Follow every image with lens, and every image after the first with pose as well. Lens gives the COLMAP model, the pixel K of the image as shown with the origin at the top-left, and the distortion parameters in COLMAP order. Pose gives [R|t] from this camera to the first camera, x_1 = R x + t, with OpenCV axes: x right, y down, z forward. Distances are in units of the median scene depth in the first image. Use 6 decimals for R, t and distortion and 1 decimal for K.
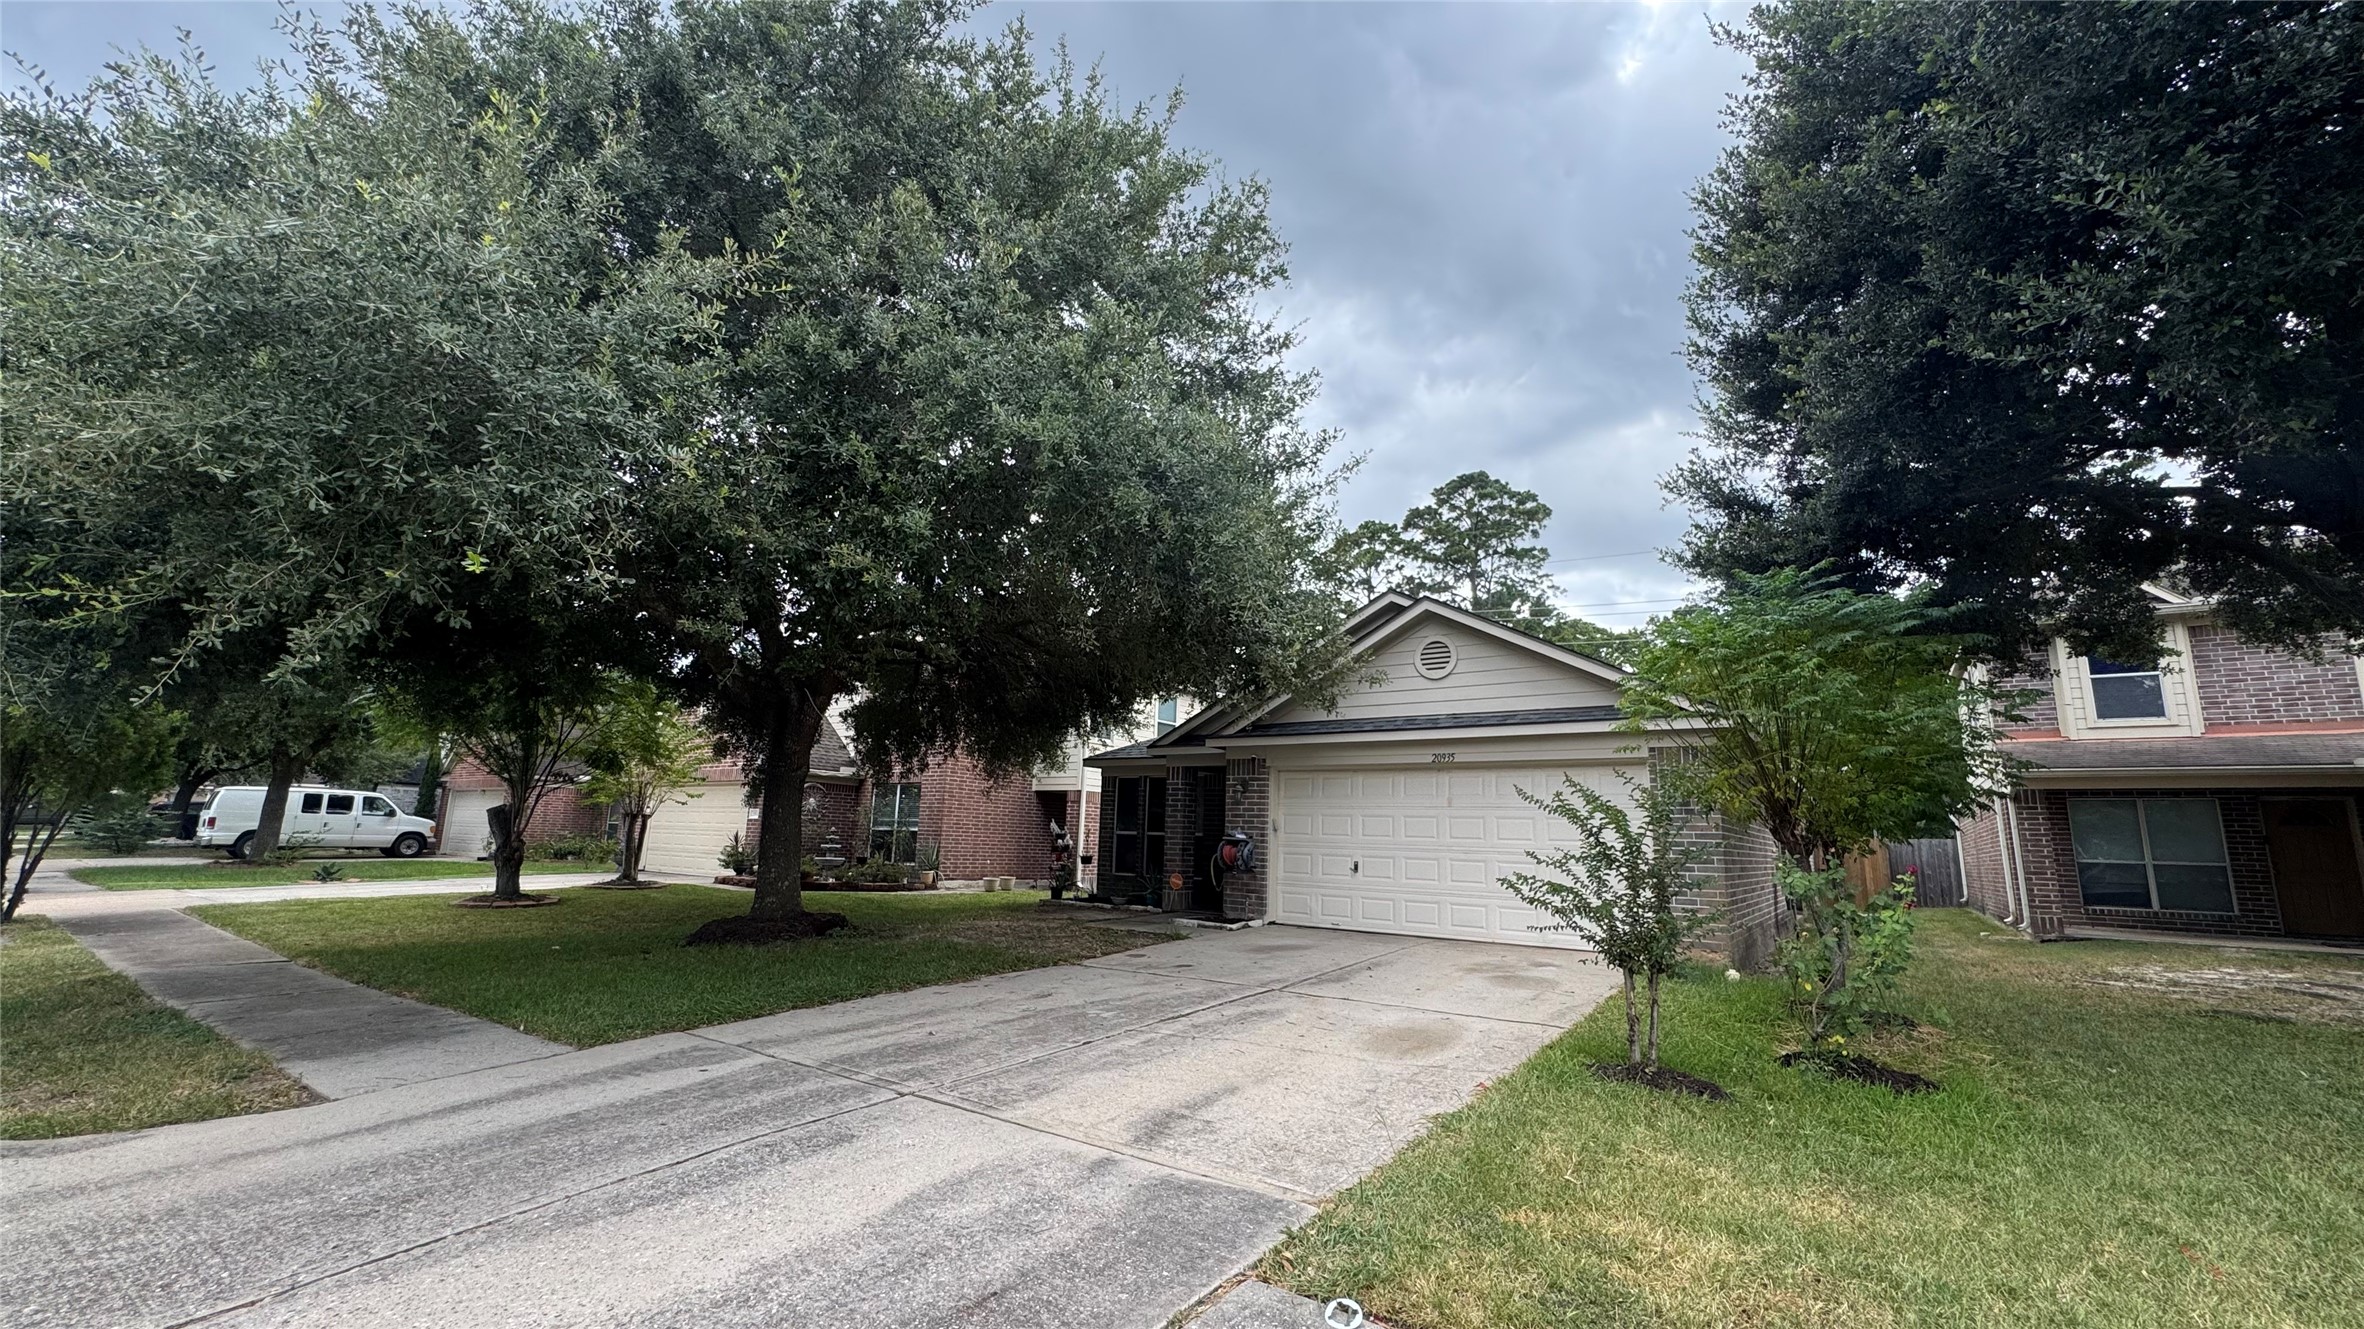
lens RADIAL K [[936.4, 0, 1183.8], [0, 936.4, 658.7], [0, 0, 1]] dist [-0.002664, -0.000103]
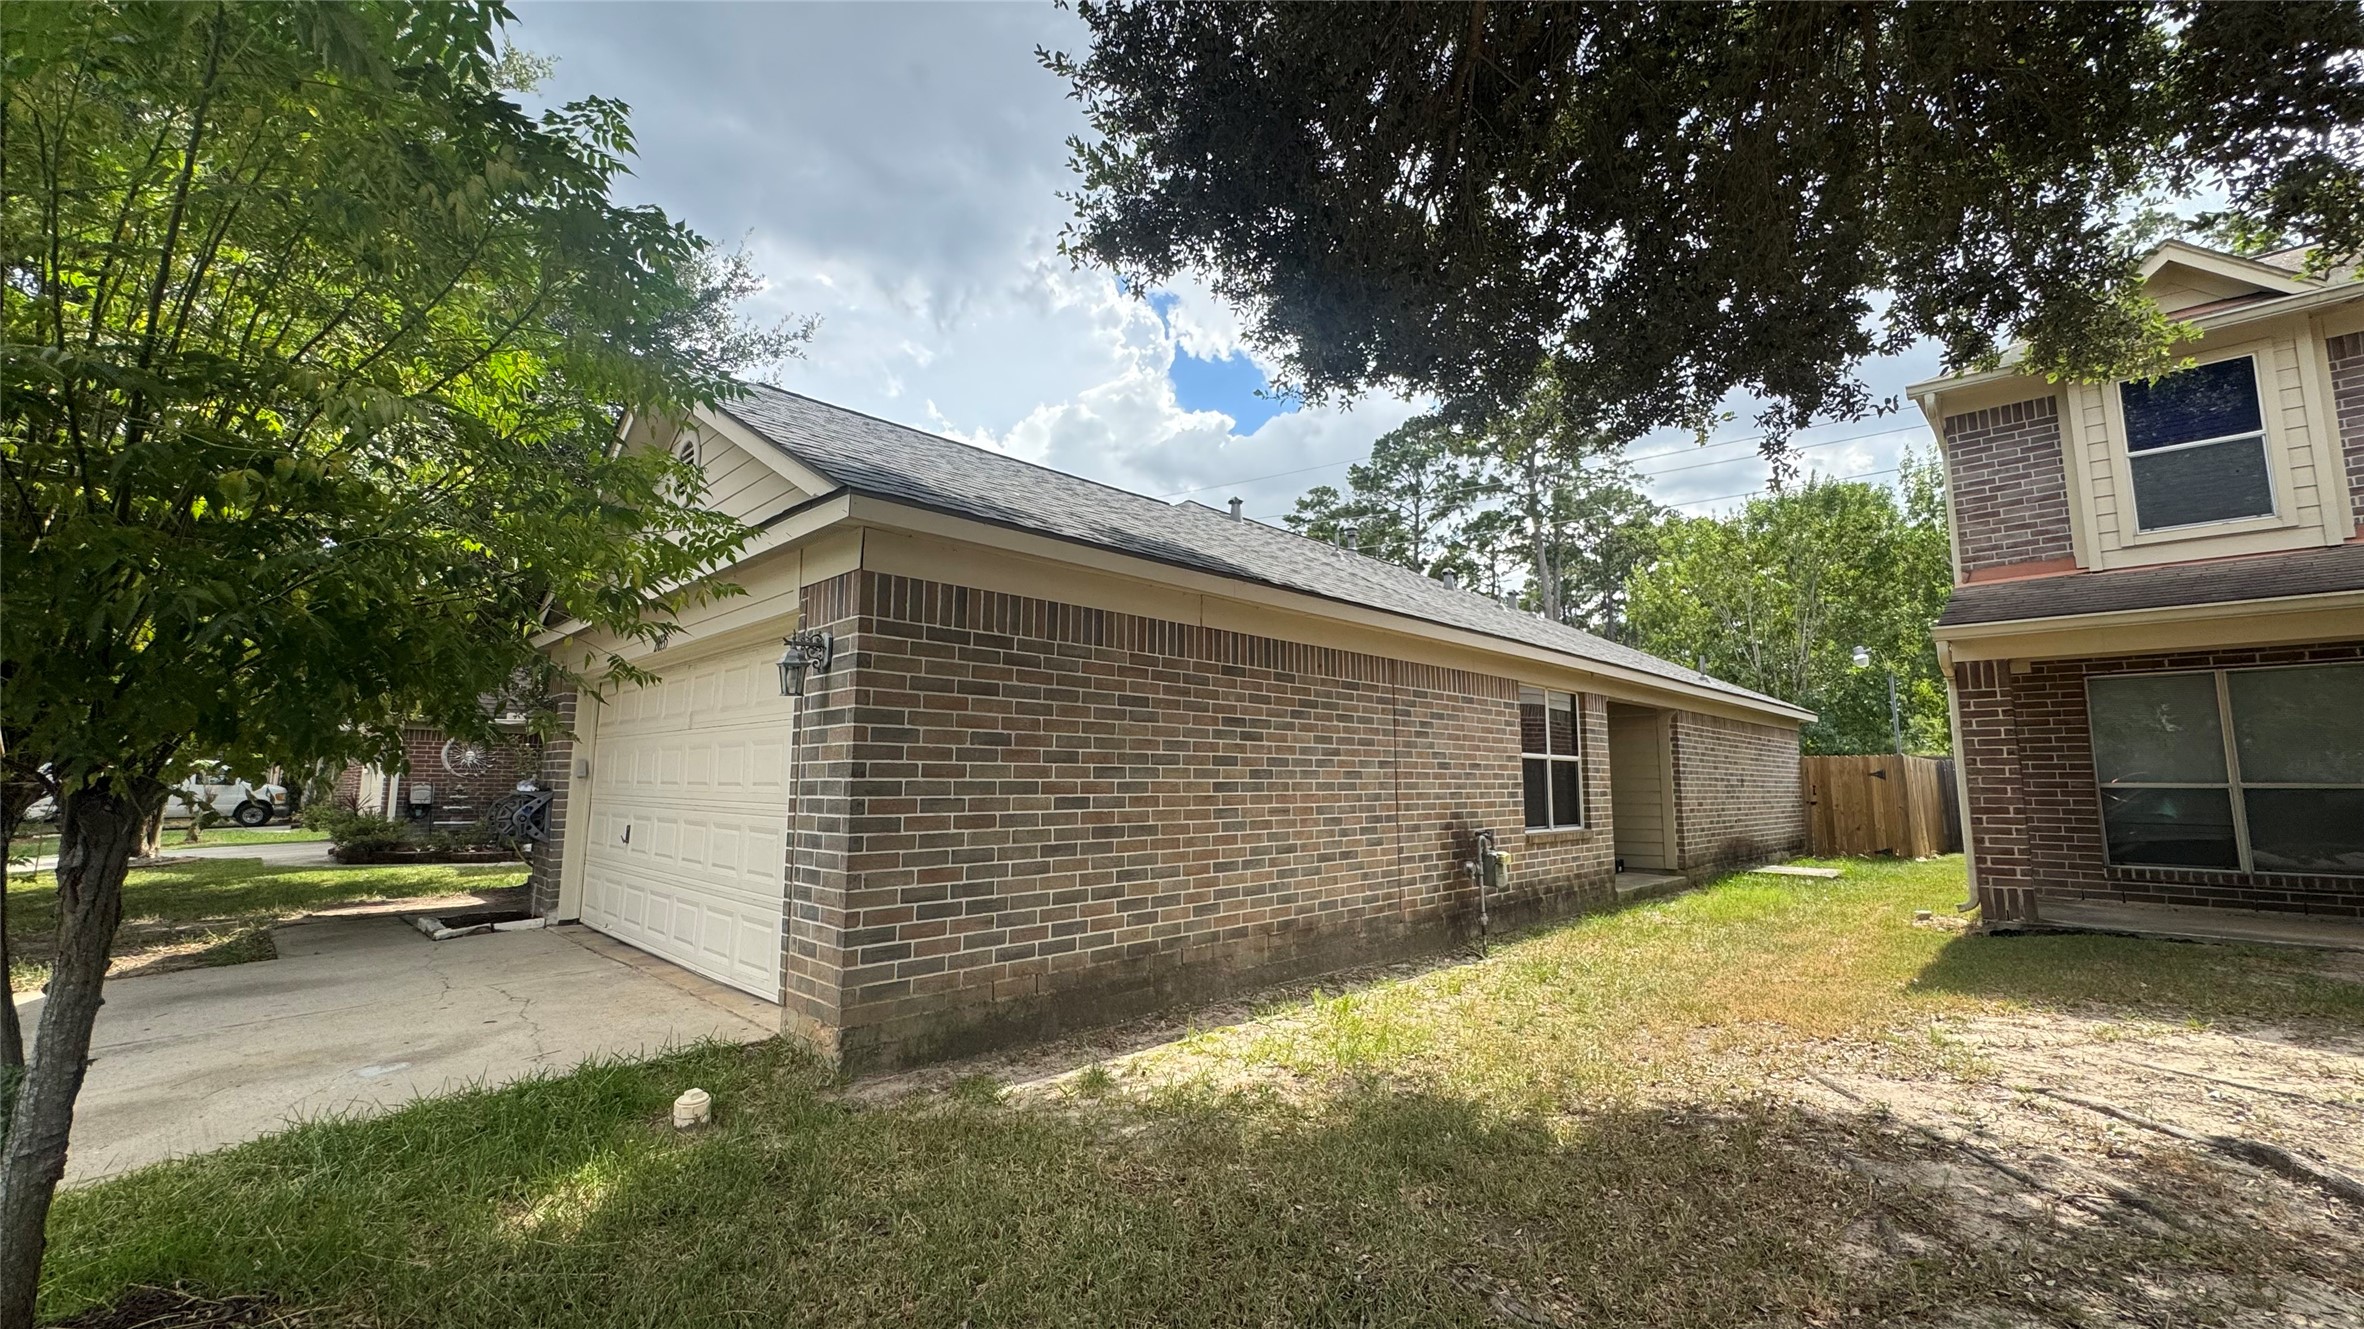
lens RADIAL K [[936.4, 0, 1183.8], [0, 936.4, 658.7], [0, 0, 1]] dist [-0.002664, -0.000103]
pose [[0.986847, -0.049951, -0.153747, 0.598508], [0.059470, 0.996547, 0.057945, 0.089237], [0.150321, -0.066327, 0.986410, 0.436240]]
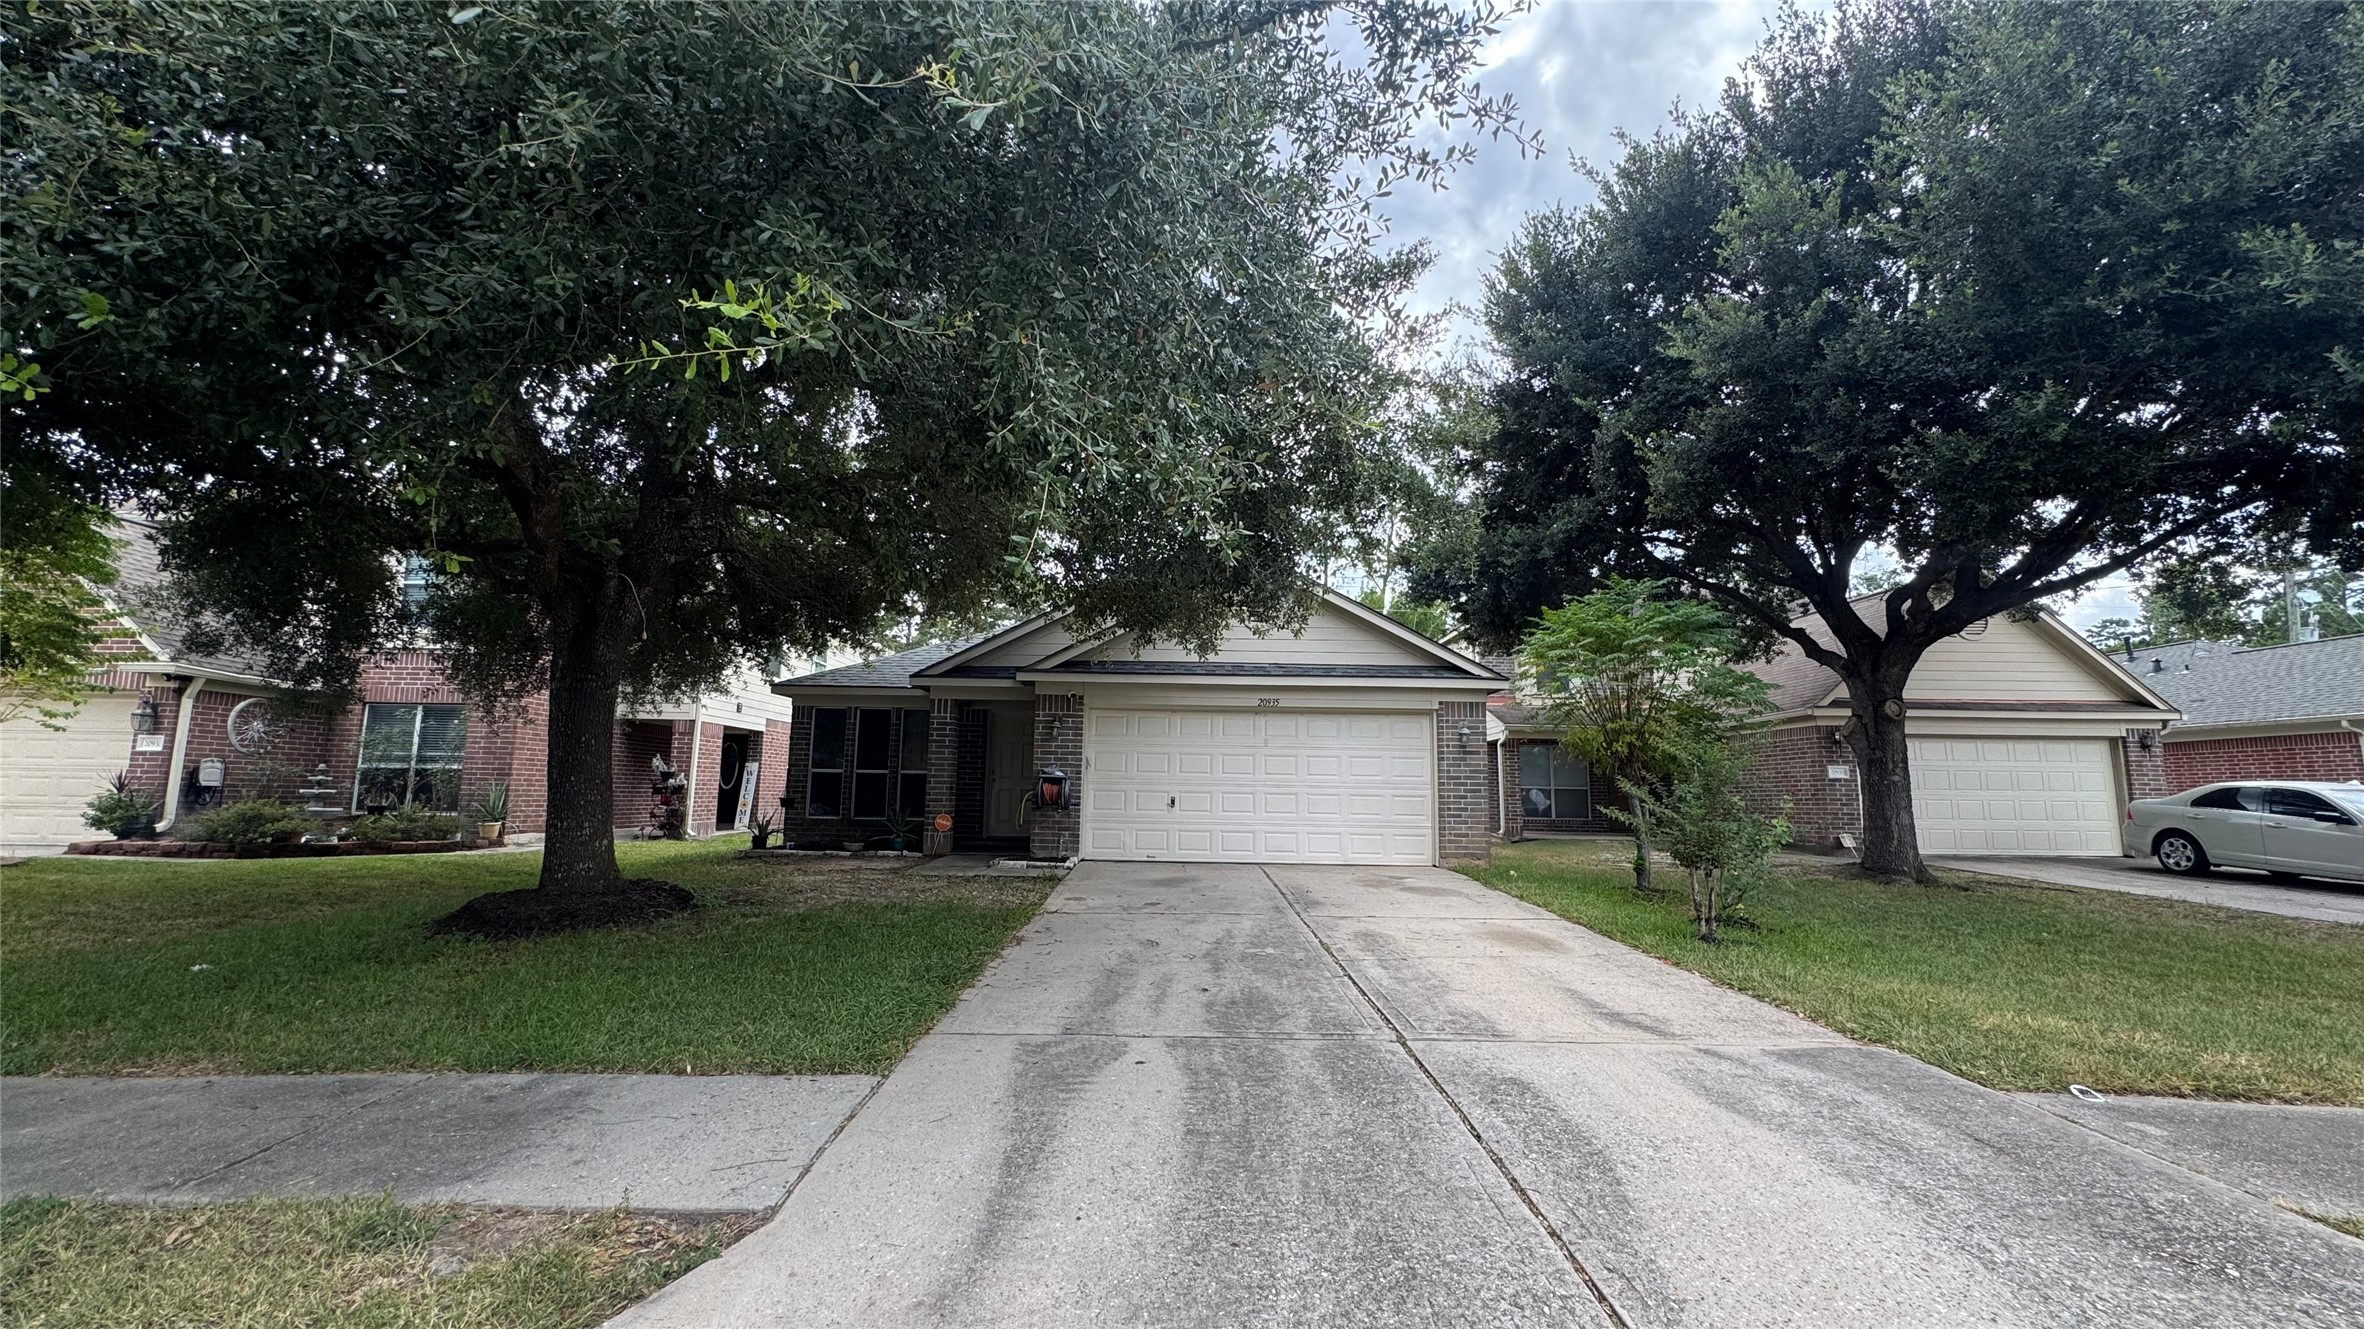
lens RADIAL K [[936.4, 0, 1183.8], [0, 936.4, 658.7], [0, 0, 1]] dist [-0.002664, -0.000103]
pose [[0.817048, 0.064761, 0.572921, -0.390435], [-0.102400, 0.994174, 0.033655, 0.024618], [-0.567404, -0.086165, 0.818919, 0.138406]]
